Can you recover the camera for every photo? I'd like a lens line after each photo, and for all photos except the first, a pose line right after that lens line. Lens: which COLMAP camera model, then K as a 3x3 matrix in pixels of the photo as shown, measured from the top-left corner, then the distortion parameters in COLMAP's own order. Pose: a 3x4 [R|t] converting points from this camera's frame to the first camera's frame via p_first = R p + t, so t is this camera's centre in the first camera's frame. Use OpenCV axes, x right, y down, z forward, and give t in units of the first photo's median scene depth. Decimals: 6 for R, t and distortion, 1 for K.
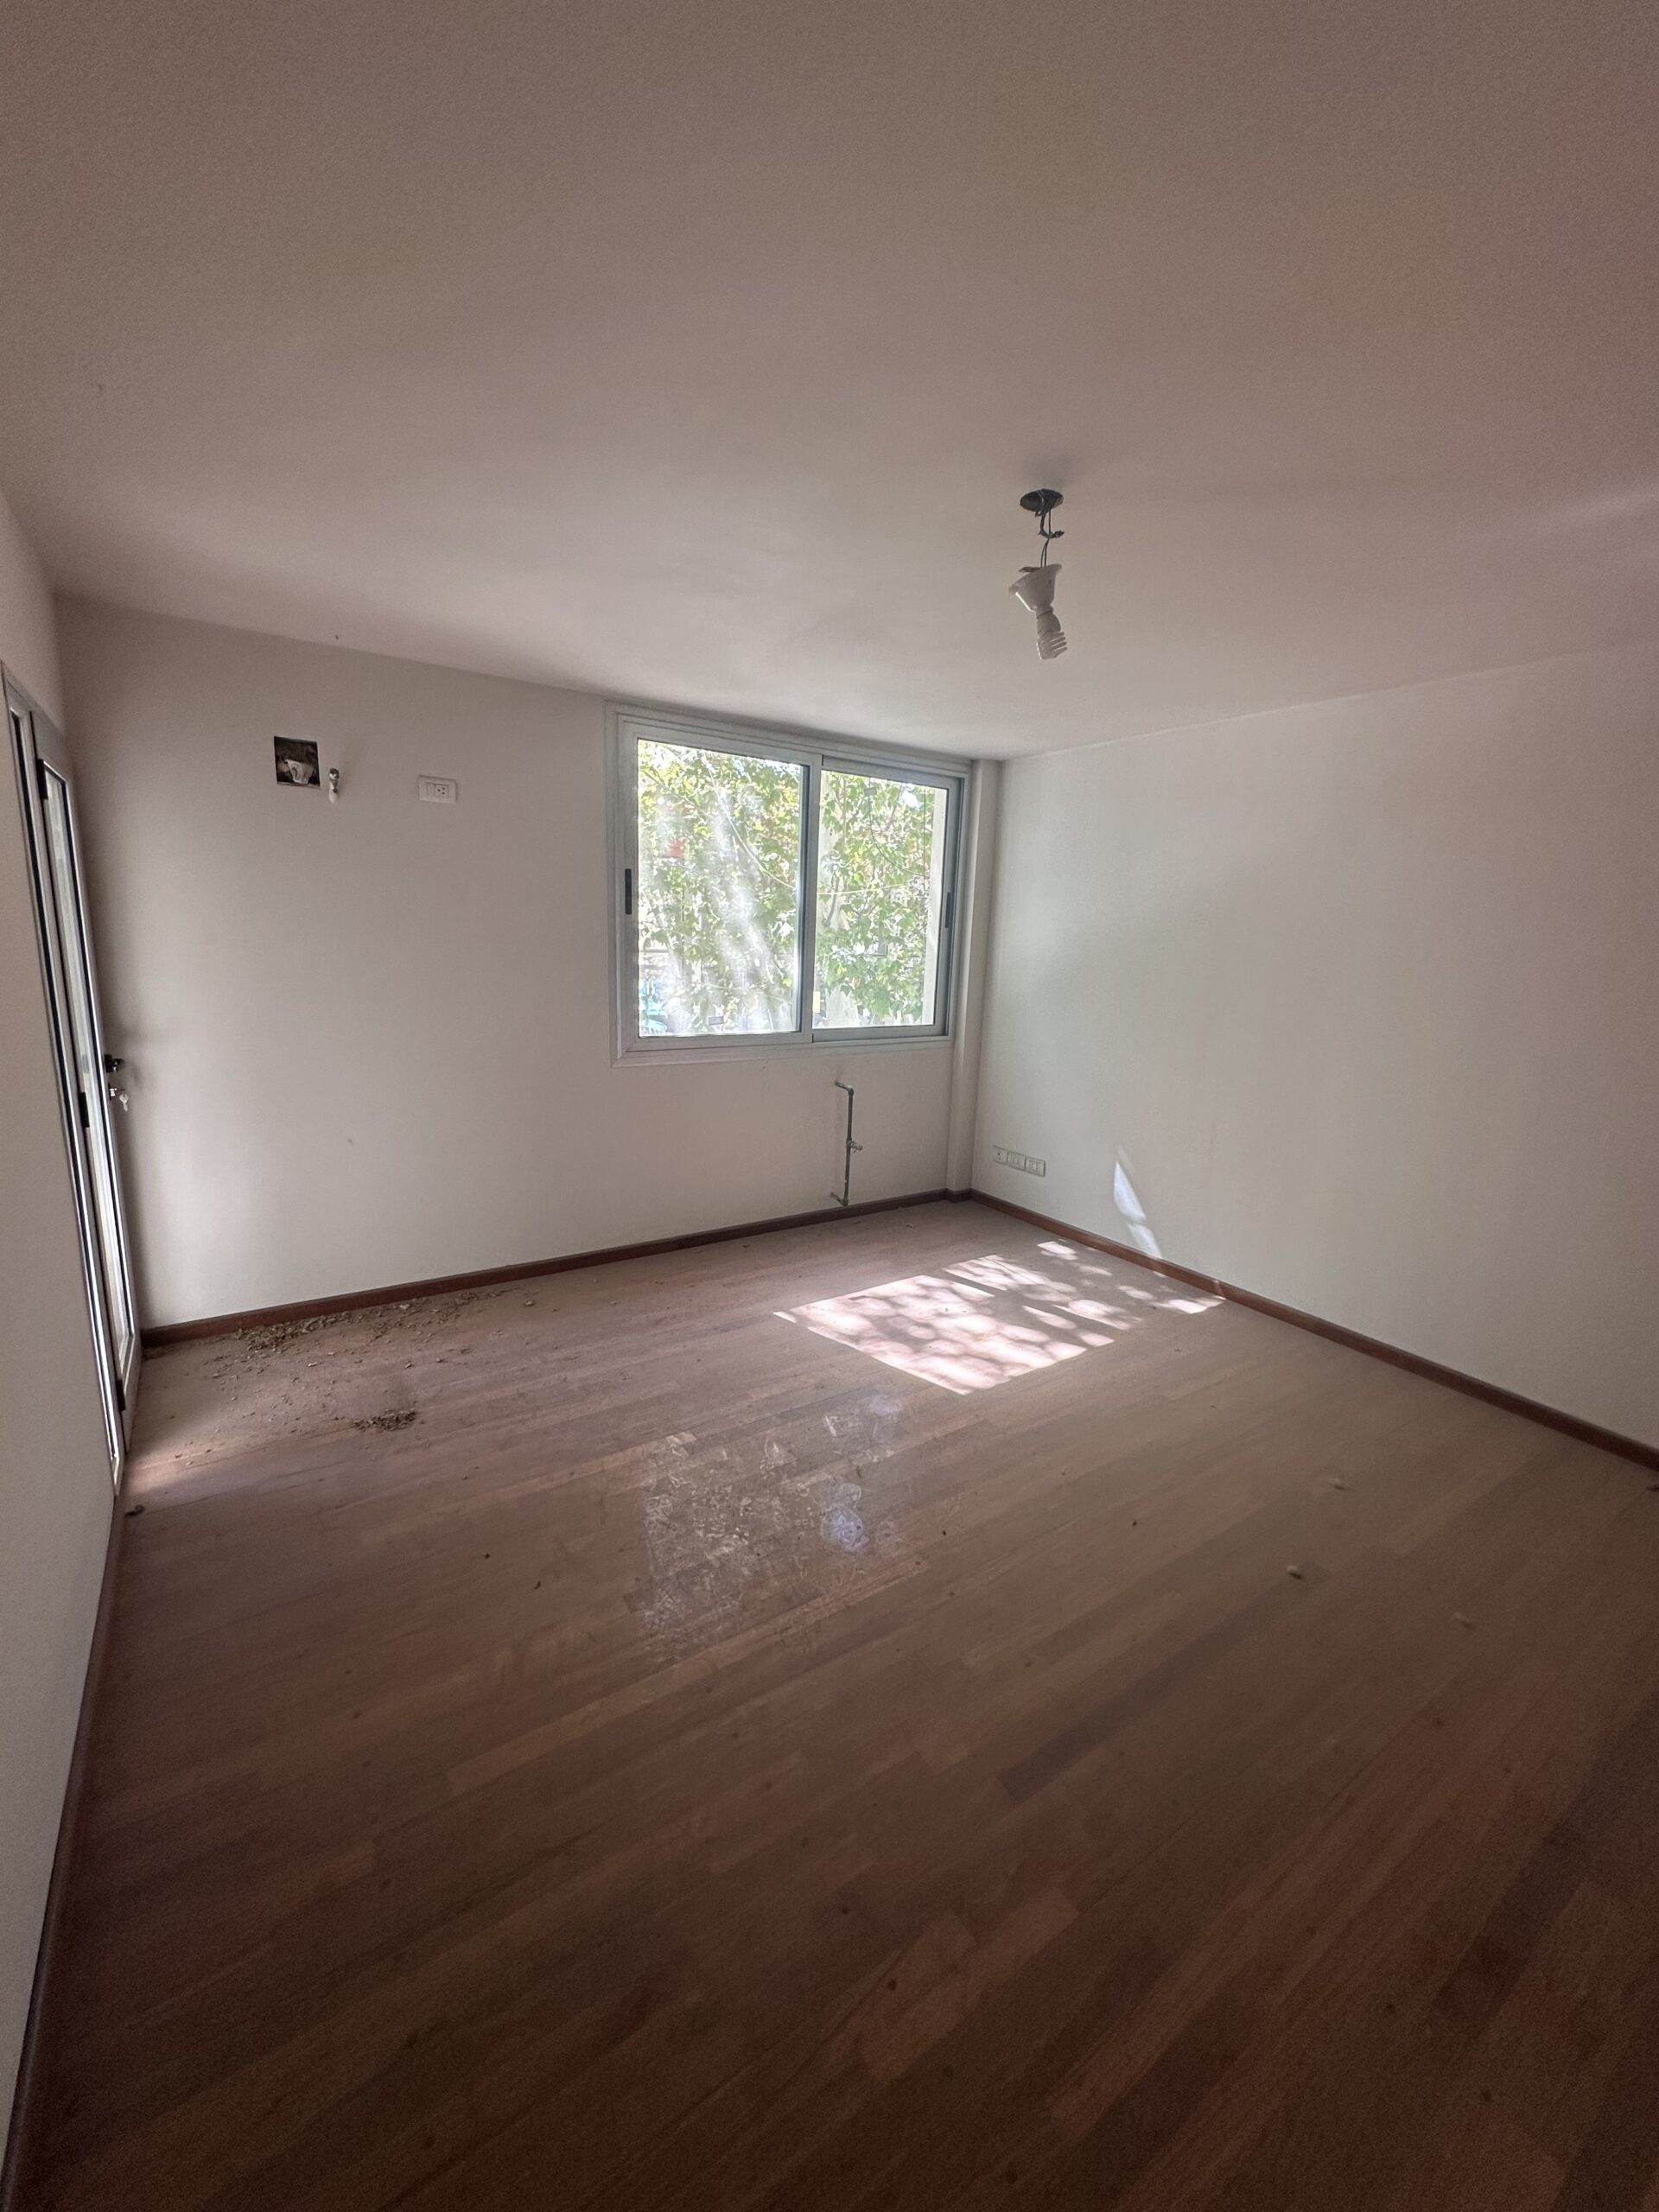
lens RADIAL K [[886.0, 0, 829.5], [0, 886.0, 1106.0], [0, 0, 1]] dist [-0.001047, 0.000382]
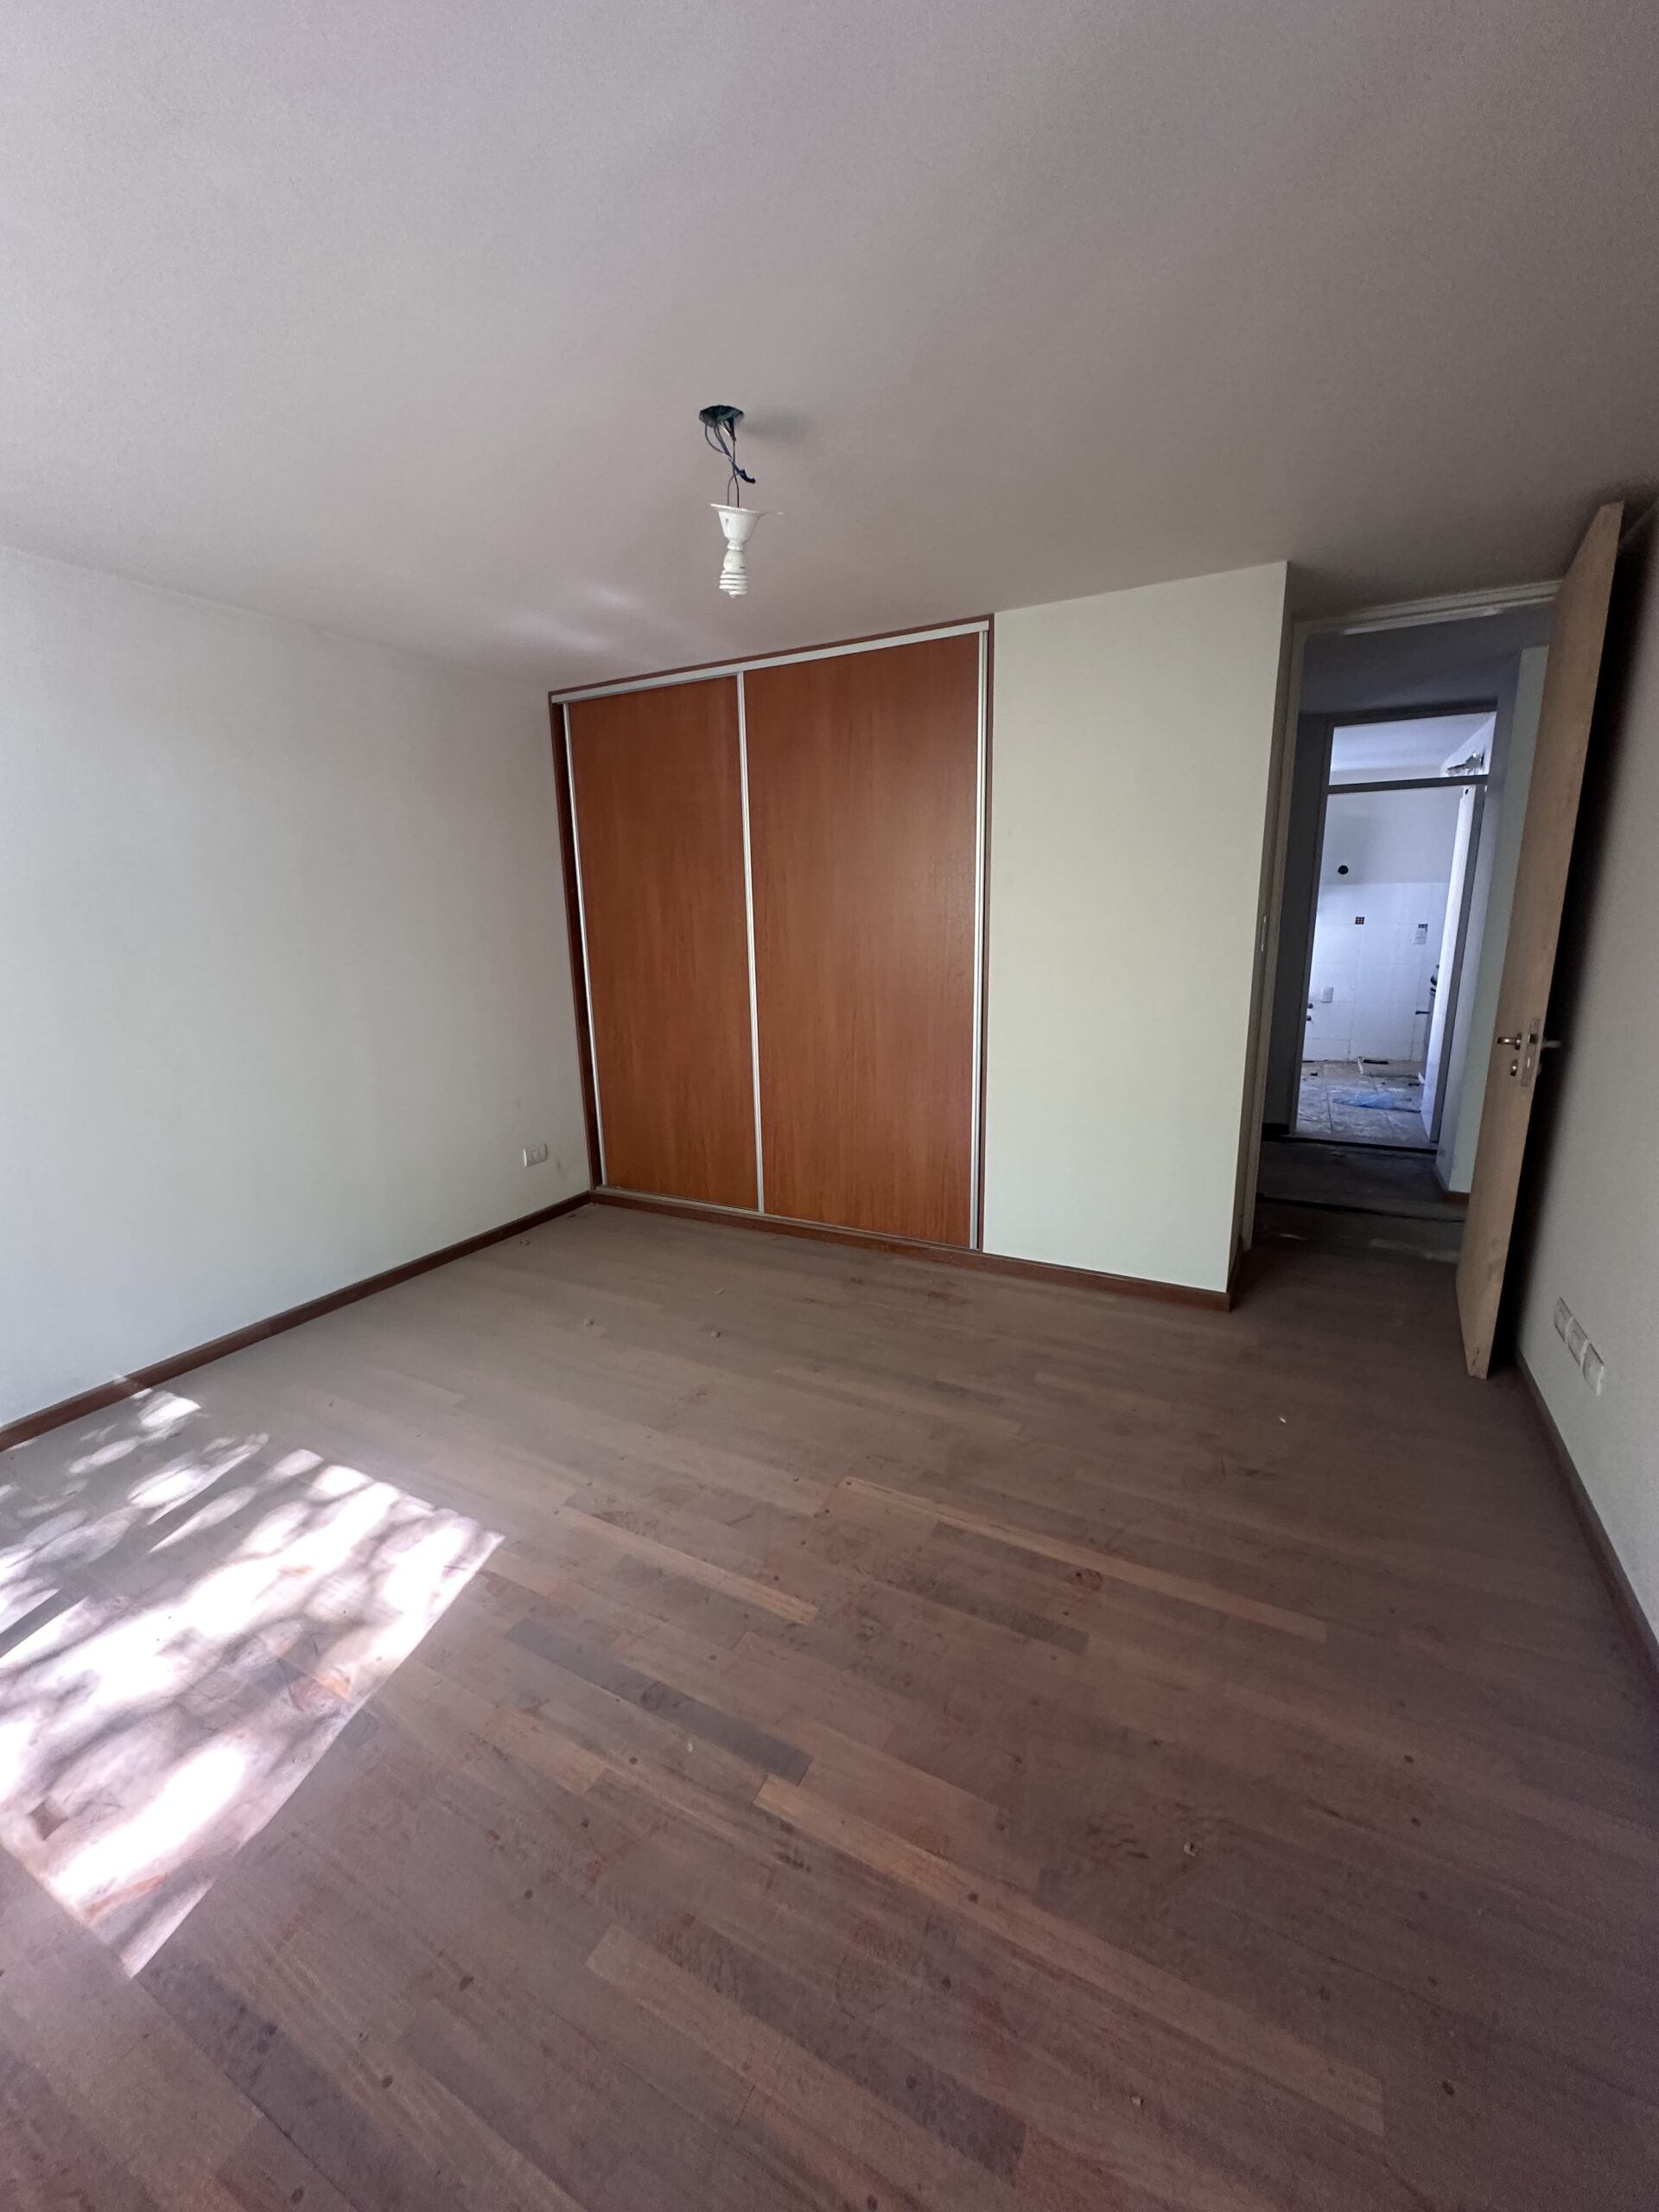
lens RADIAL K [[886.0, 0, 829.5], [0, 886.0, 1106.0], [0, 0, 1]] dist [-0.001047, 0.000382]
pose [[-0.479667, -0.217543, 0.850056, -0.434575], [0.174582, 0.925748, 0.335426, -0.159924], [-0.859907, 0.309298, -0.406072, 0.829781]]
